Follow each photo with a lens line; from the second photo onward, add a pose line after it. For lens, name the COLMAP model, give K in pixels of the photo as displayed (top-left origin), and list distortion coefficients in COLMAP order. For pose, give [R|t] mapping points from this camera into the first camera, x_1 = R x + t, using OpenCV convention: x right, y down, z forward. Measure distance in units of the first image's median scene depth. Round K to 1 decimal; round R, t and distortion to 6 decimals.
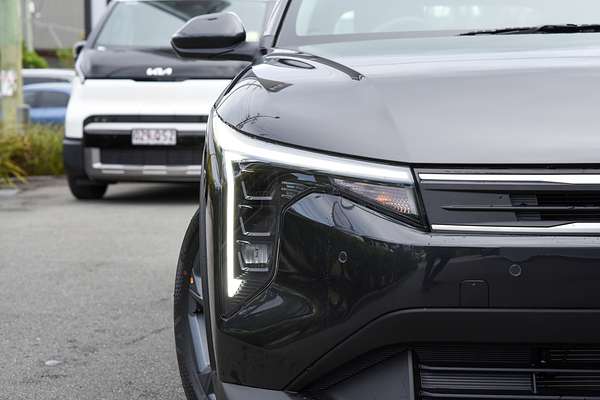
lens RADIAL K [[1210.6, 0, 300.3], [0, 1210.6, 199.9], [0, 0, 1]] dist [-0.028191, 0.000000]
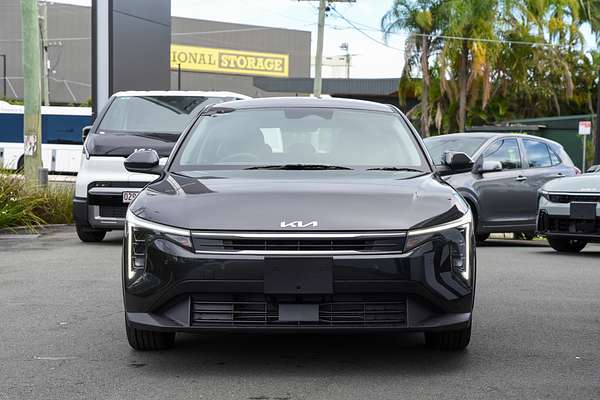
lens RADIAL K [[1139.9, 0, 300.0], [0, 1139.9, 200.5], [0, 0, 1]] dist [-0.068934, 0.000000]
pose [[0.999962, 0.008627, 0.001307, 0.064912], [-0.008569, 0.999190, -0.039310, 0.001063], [-0.001645, 0.039297, 0.999226, -0.316931]]
